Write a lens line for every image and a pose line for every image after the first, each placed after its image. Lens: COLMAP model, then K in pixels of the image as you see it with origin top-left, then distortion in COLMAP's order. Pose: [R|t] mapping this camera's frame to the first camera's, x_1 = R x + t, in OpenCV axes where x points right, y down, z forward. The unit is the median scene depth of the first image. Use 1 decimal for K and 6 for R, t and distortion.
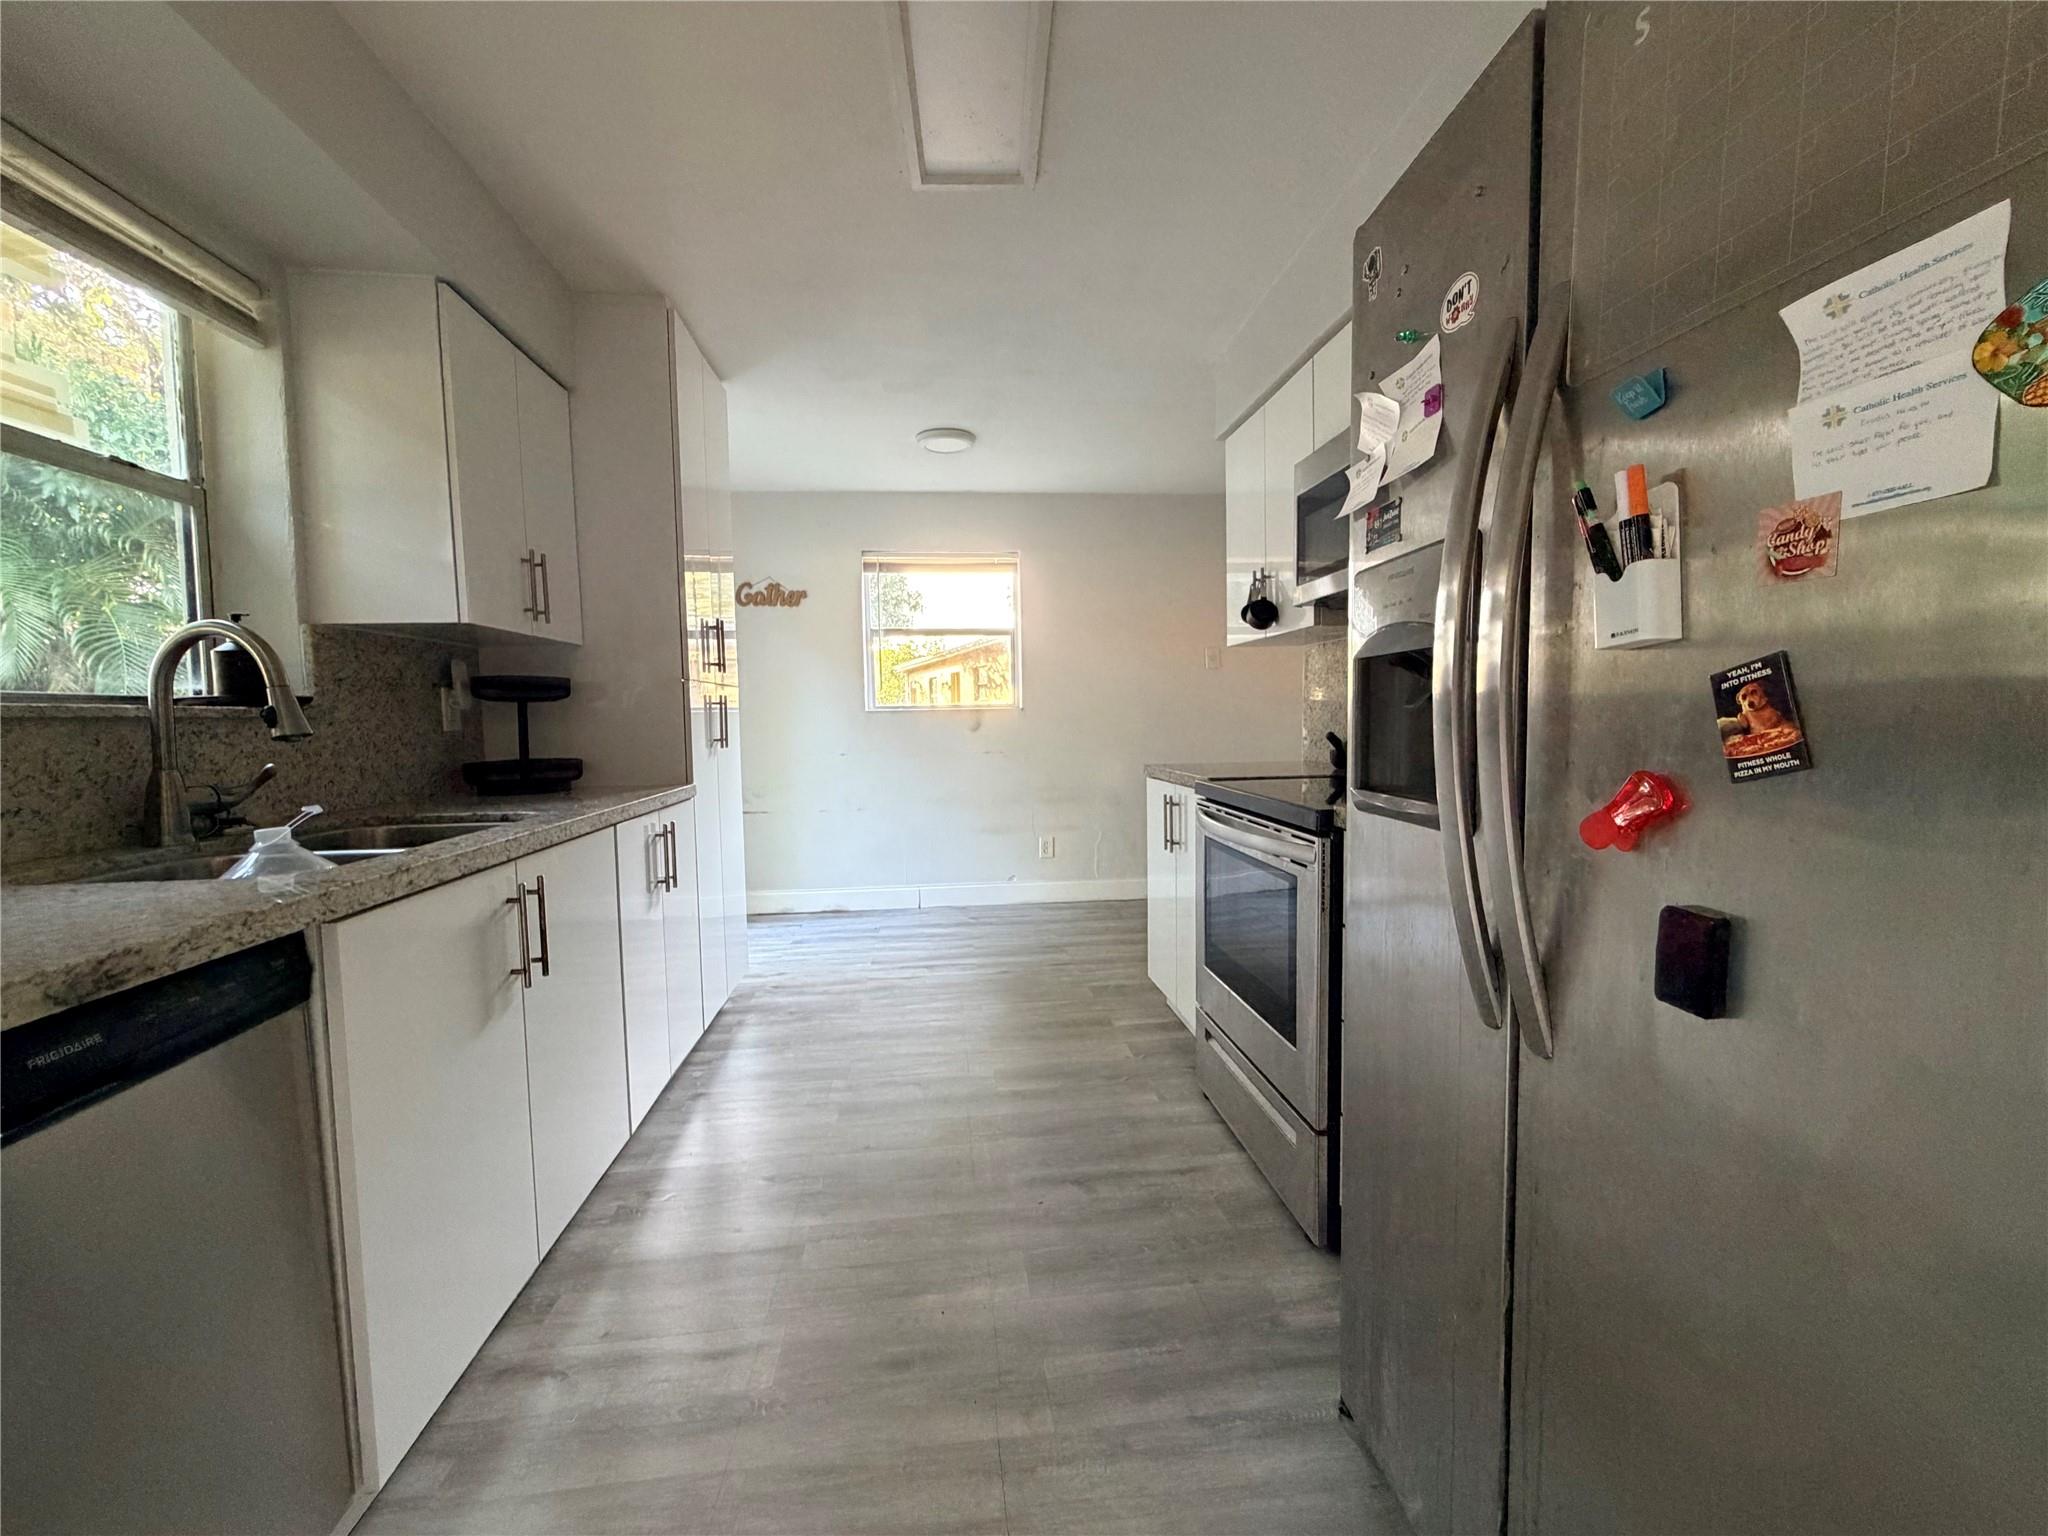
lens RADIAL K [[816.8, 0, 1029.8], [0, 816.8, 766.9], [0, 0, 1]] dist [0.000490, 0.000478]
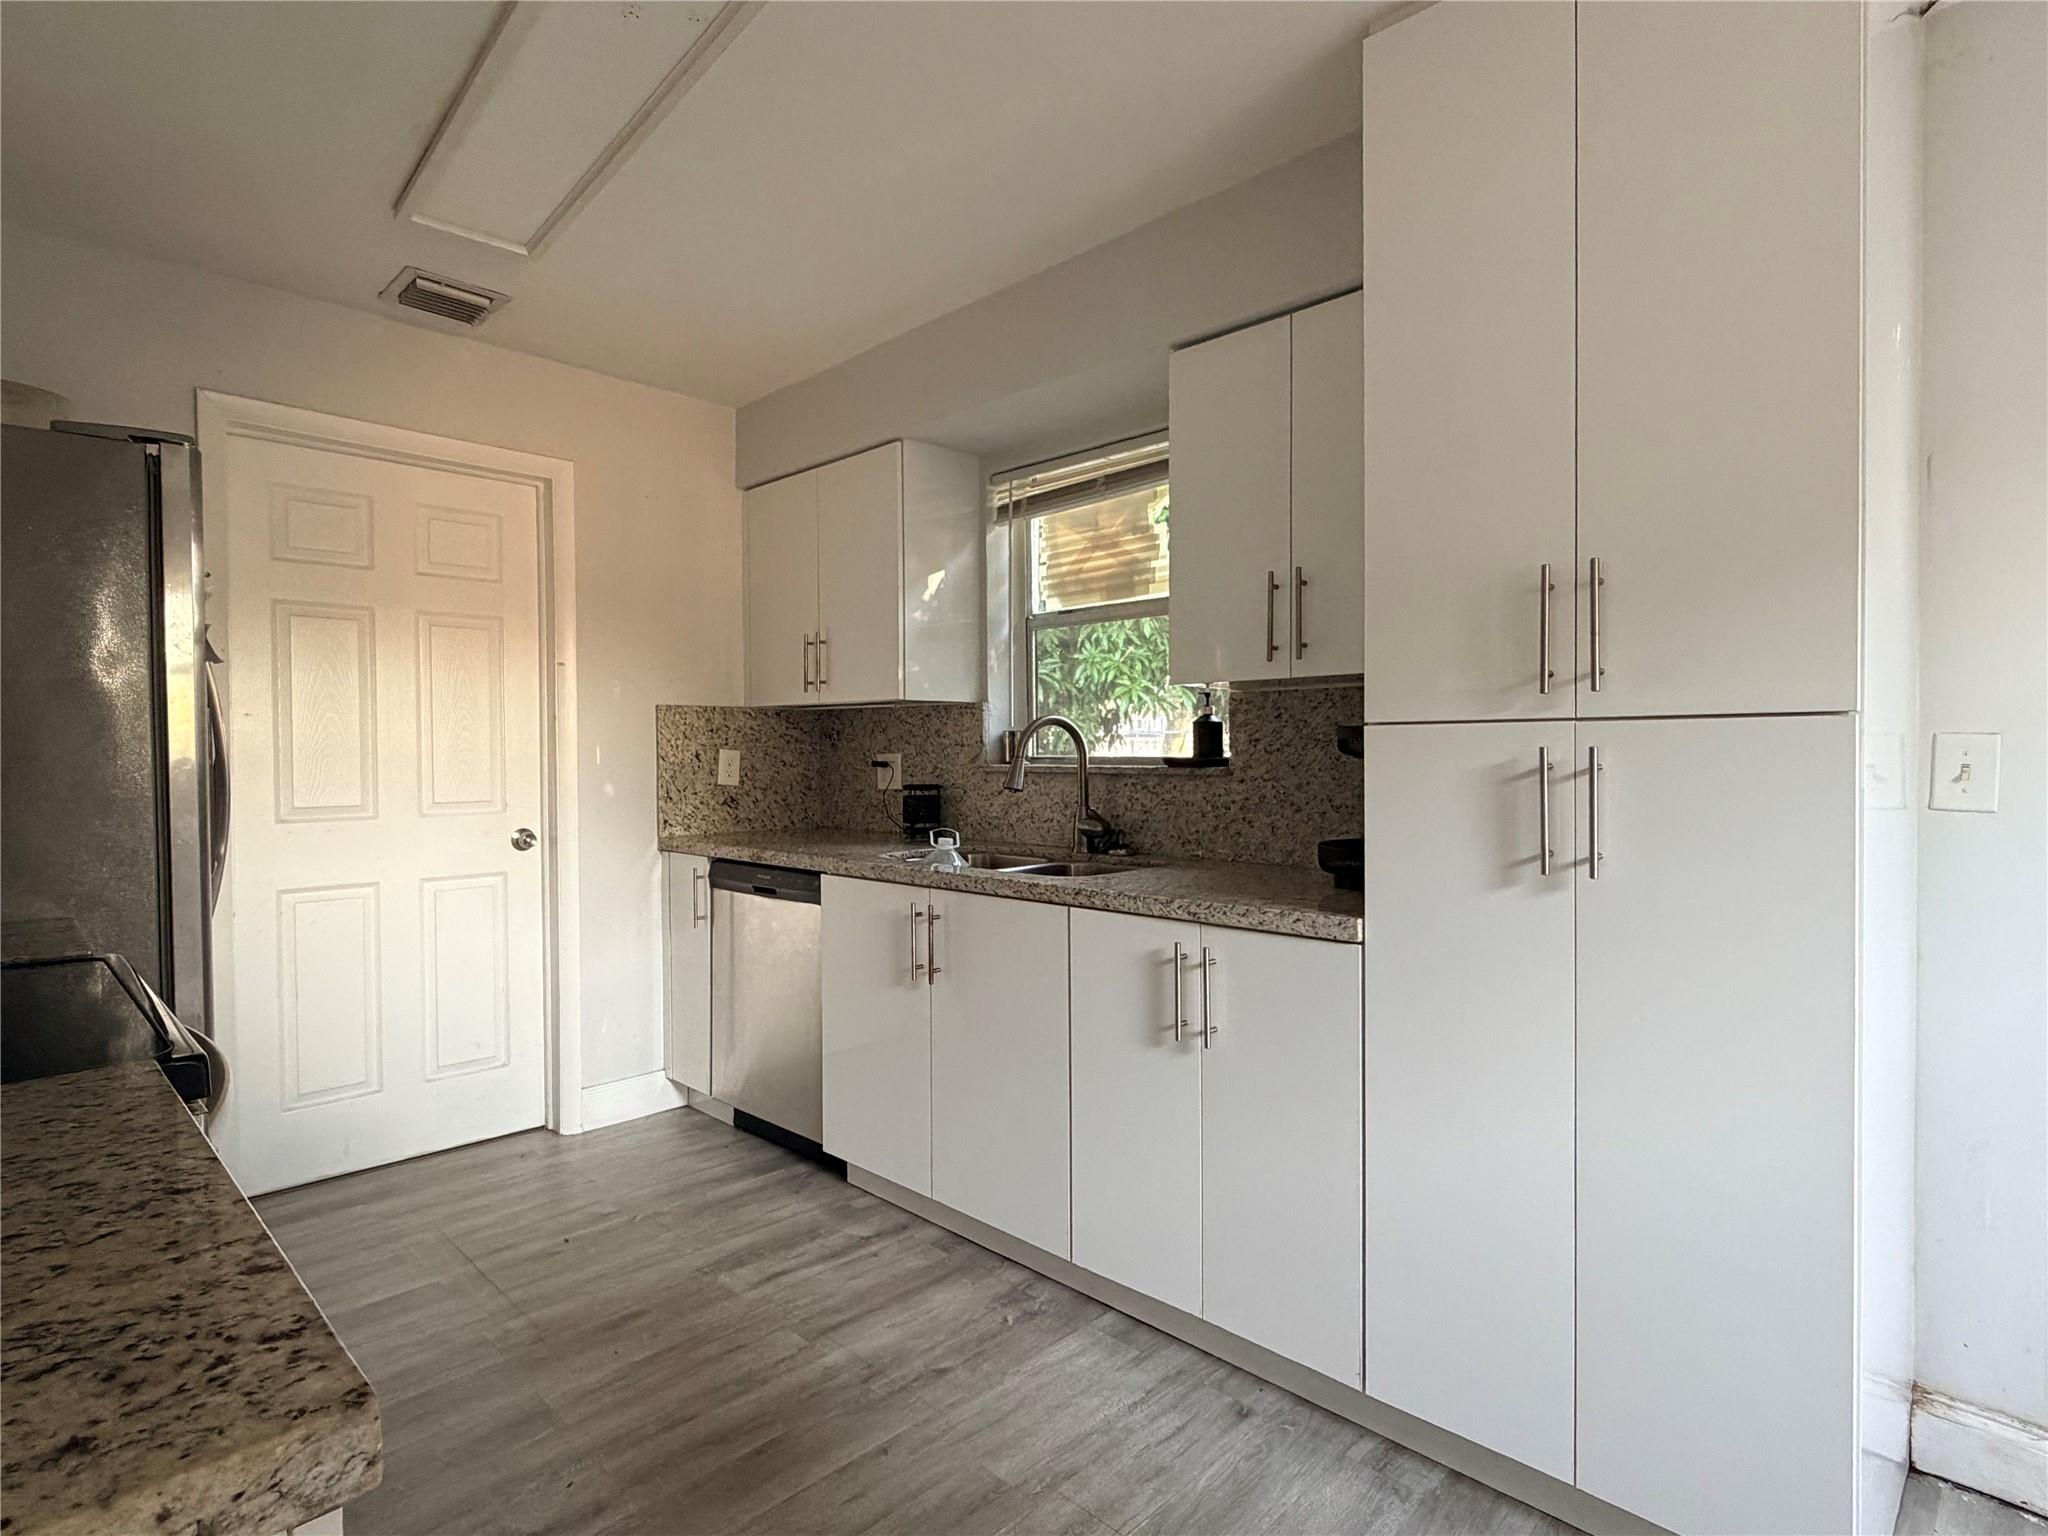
lens RADIAL K [[1064.8, 0, 1021.4], [0, 1064.8, 761.3], [0, 0, 1]] dist [0.000268, 0.001454]
pose [[-0.785989, 0.027277, -0.617638, 0.248262], [-0.018795, 0.997510, 0.067972, -0.162630], [0.617954, 0.065034, -0.783520, 1.839571]]
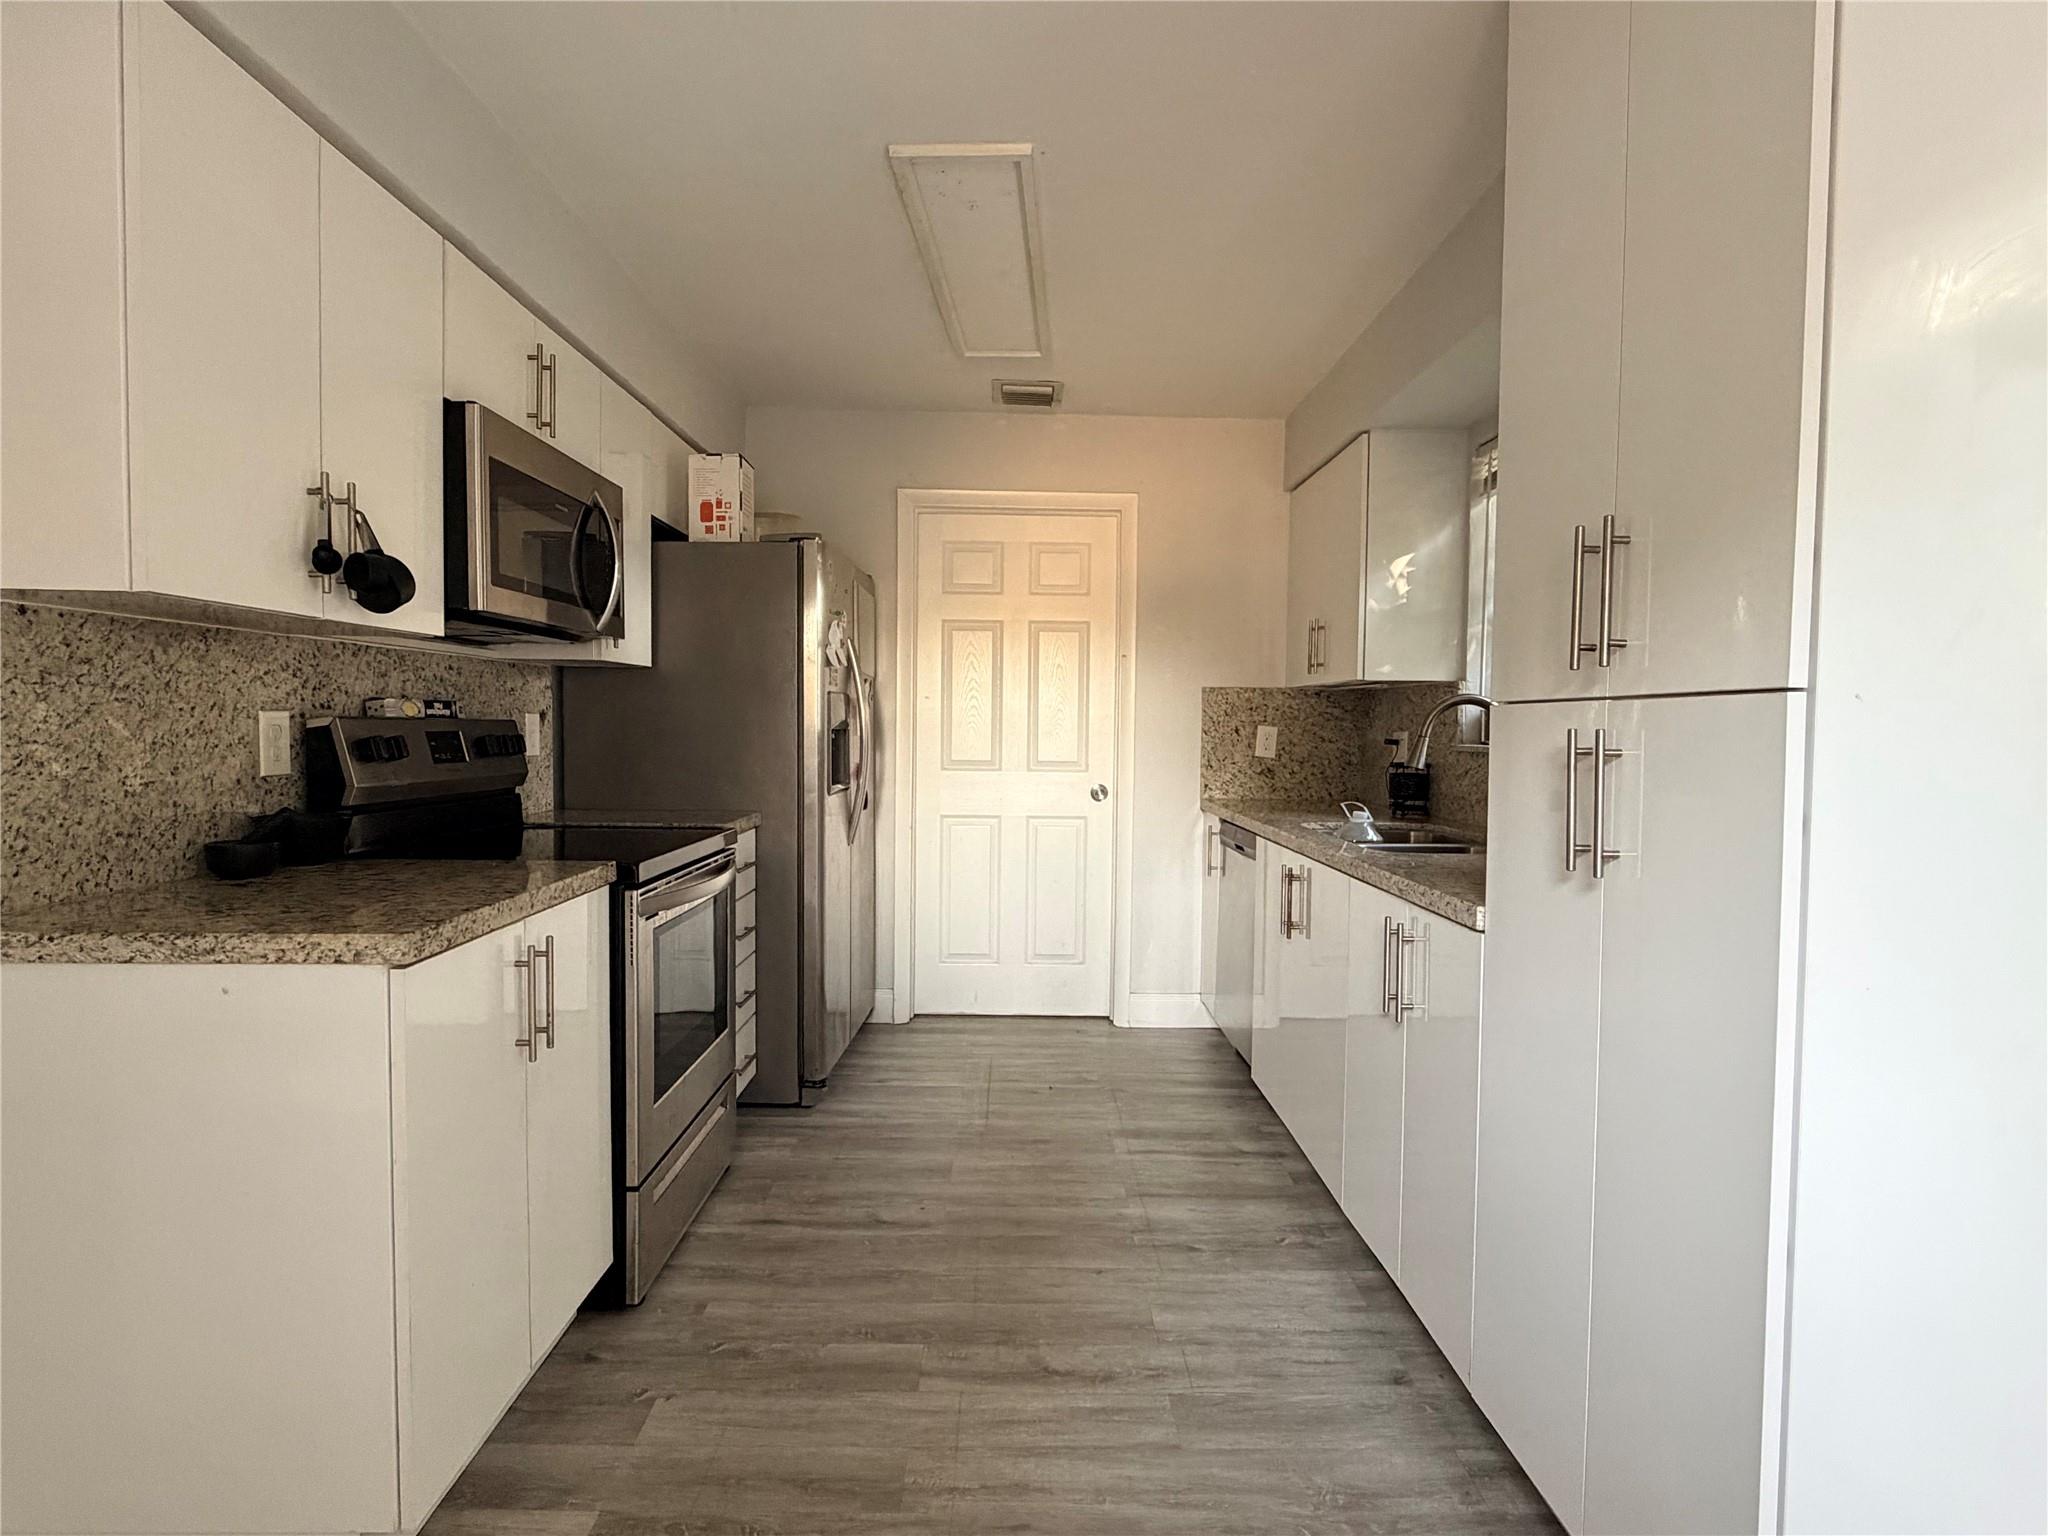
lens RADIAL K [[1064.8, 0, 1021.5], [0, 1064.8, 760.7], [0, 0, 1]] dist [0.000268, 0.001454]
pose [[-0.993826, 0.000714, 0.110945, -0.260429], [0.010875, 0.995792, 0.090999, -0.175423], [-0.110413, 0.091644, -0.989652, 2.211648]]
